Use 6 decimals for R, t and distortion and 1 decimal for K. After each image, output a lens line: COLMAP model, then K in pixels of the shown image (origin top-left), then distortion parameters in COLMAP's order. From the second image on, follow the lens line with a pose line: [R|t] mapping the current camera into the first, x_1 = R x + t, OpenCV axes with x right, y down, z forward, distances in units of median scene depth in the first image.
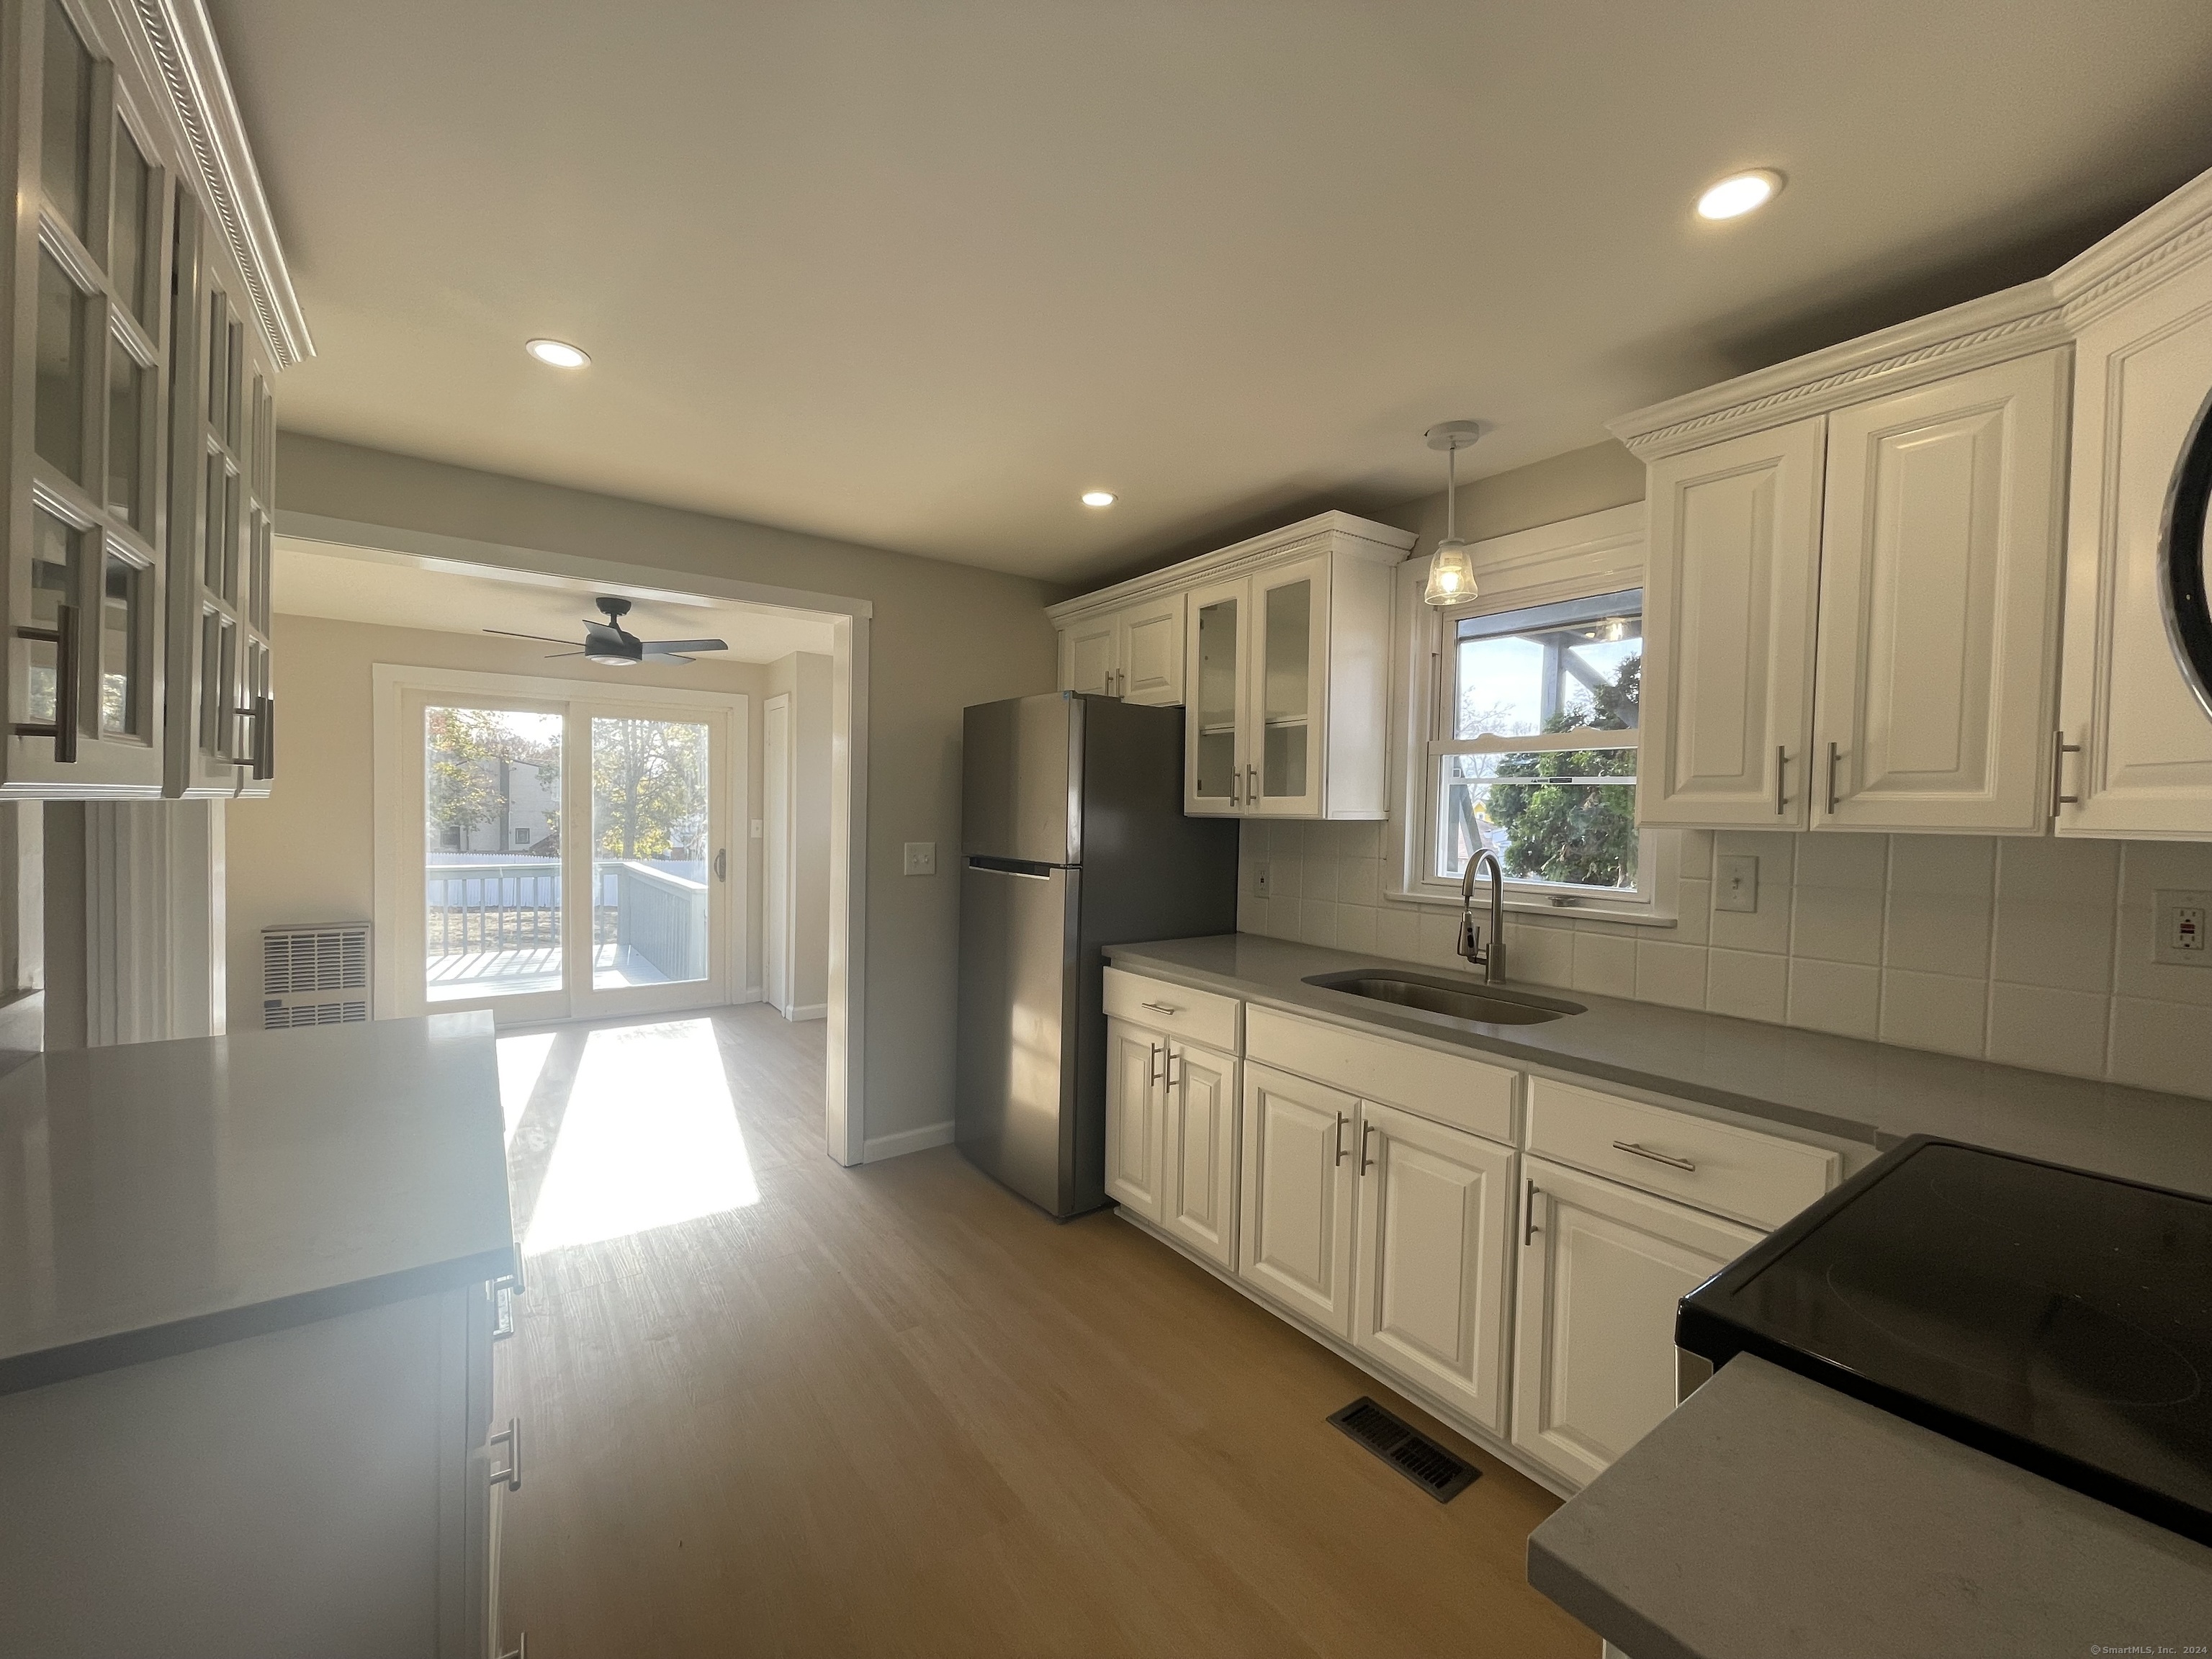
lens RADIAL K [[880.2, 0, 1090.2], [0, 880.2, 825.0], [0, 0, 1]] dist [-0.000359, -0.000002]
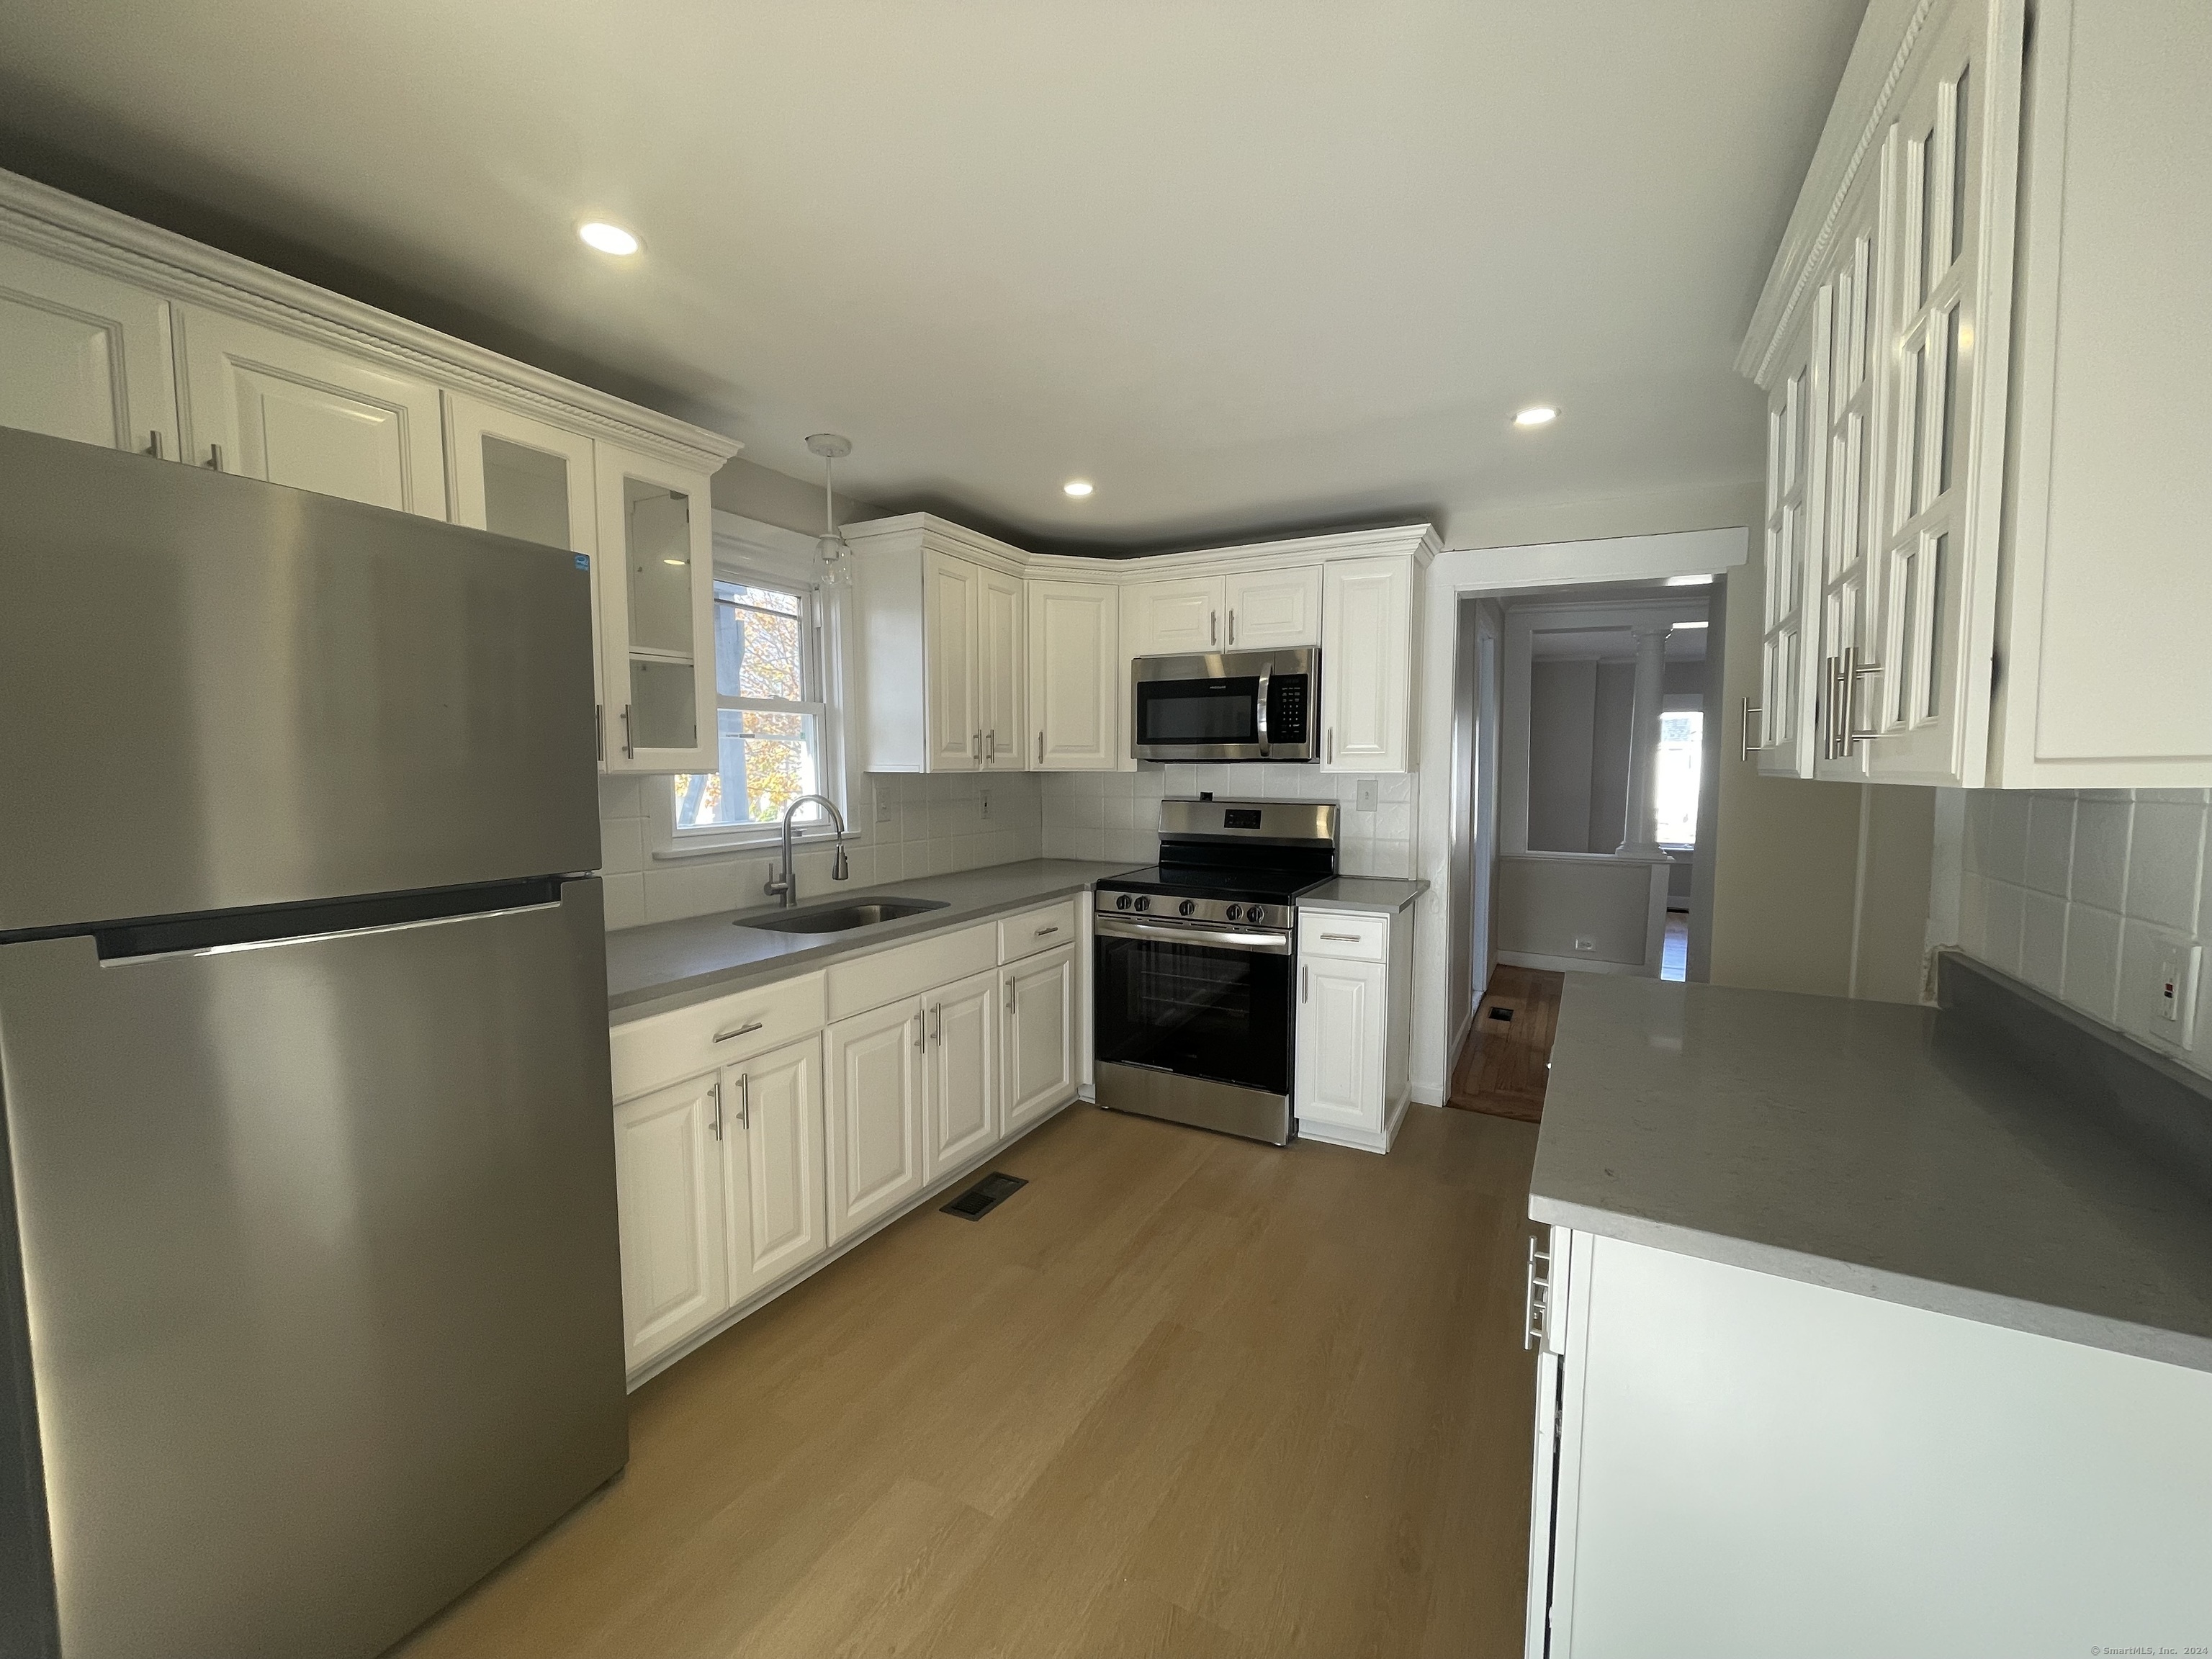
lens RADIAL K [[880.2, 0, 1094.0], [0, 880.2, 827.0], [0, 0, 1]] dist [-0.000359, -0.000002]
pose [[-0.423687, -0.073728, 0.902803, -0.930425], [0.014924, 0.995978, 0.088342, -0.033901], [-0.905686, 0.050903, -0.420883, 1.314430]]
